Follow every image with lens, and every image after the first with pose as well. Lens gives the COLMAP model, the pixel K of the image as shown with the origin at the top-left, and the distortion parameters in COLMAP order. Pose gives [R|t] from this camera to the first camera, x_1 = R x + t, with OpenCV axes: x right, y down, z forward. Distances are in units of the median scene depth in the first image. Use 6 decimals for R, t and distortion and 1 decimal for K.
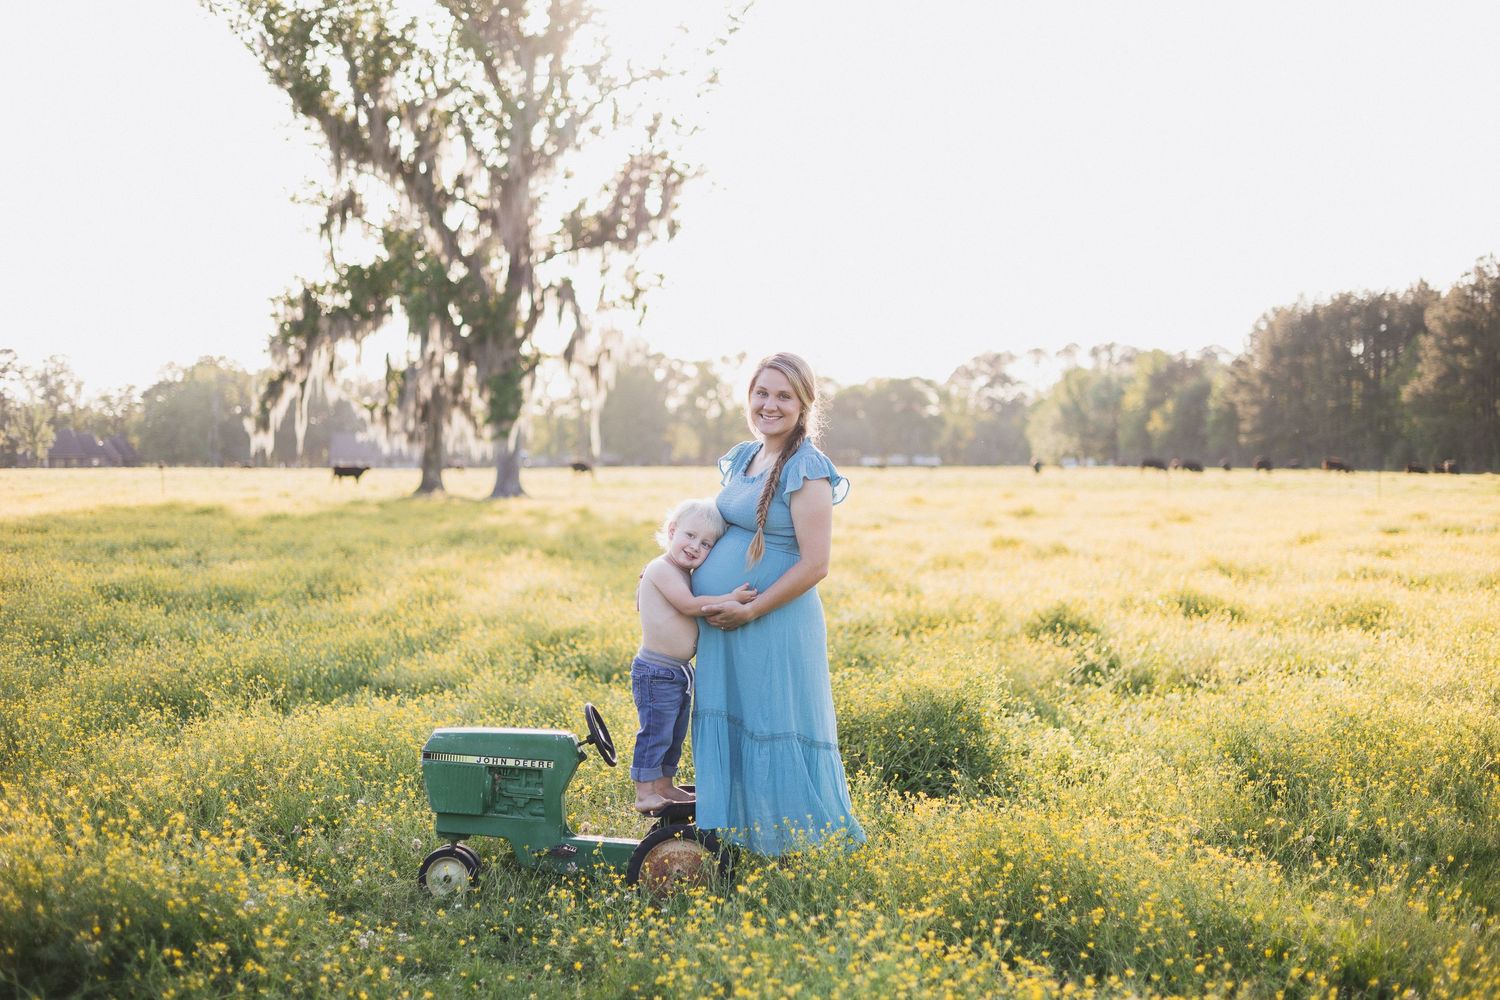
lens RADIAL K [[2414.2, 0, 750.0], [0, 2414.2, 500.0], [0, 0, 1]] dist [0.032084, 0.185252]
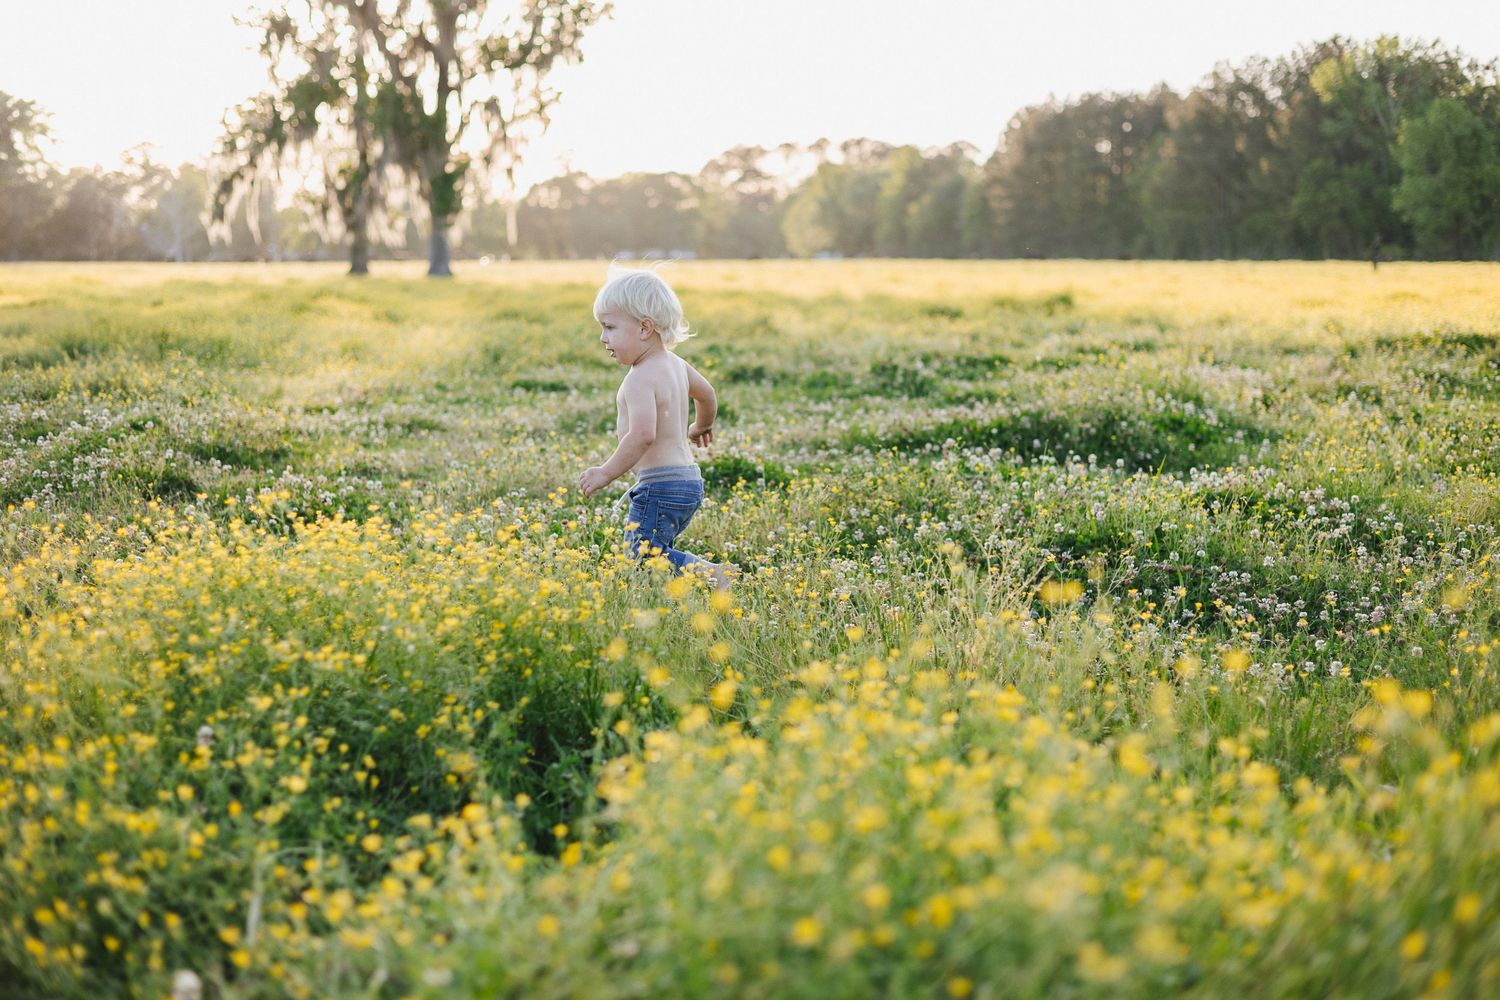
lens RADIAL K [[2546.6, 0, 750.0], [0, 2546.6, 500.0], [0, 0, 1]] dist [0.056861, 0.123916]
pose [[0.993282, -0.011241, 0.115170, -0.094237], [0.002158, 0.996897, 0.078685, 0.009319], [-0.115697, -0.077908, 0.990224, -0.285773]]
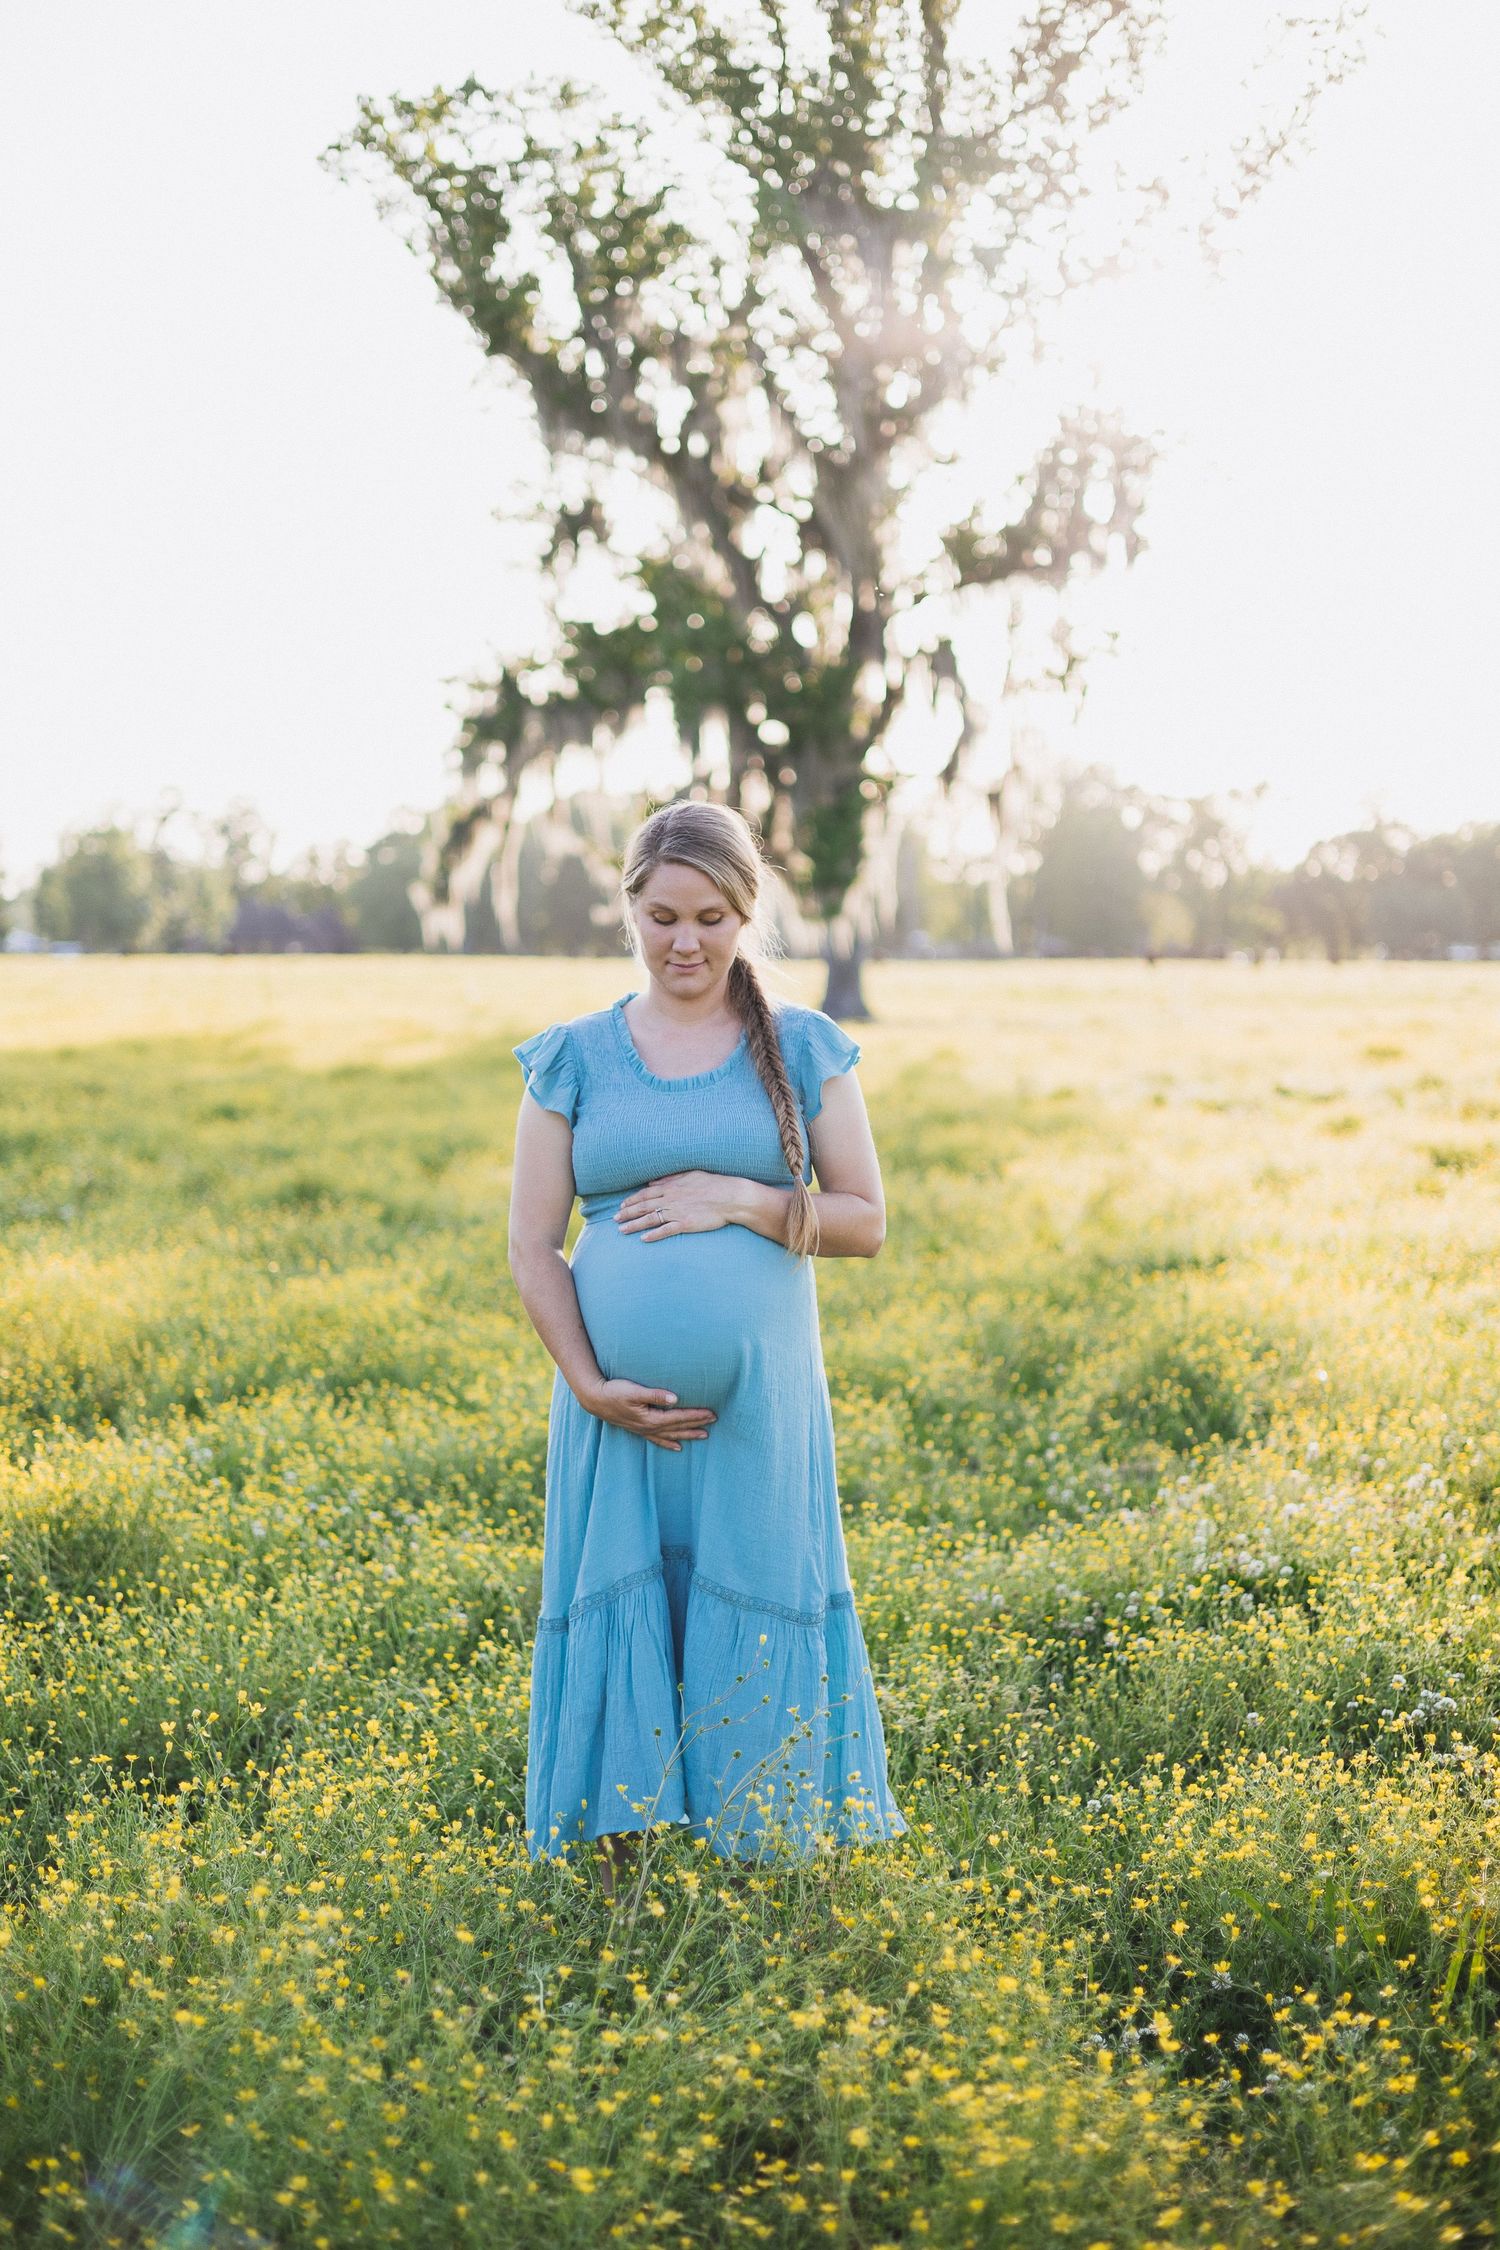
lens RADIAL K [[3621.3, 0, 750.0], [0, 3621.3, 1125.0], [0, 0, 1]] dist [0.032084, 0.185252]
pose [[0.989766, 0.011230, -0.142255, 0.001055], [-0.006645, 0.999444, 0.032664, -0.004359], [0.142543, -0.031384, 0.989291, 0.134980]]
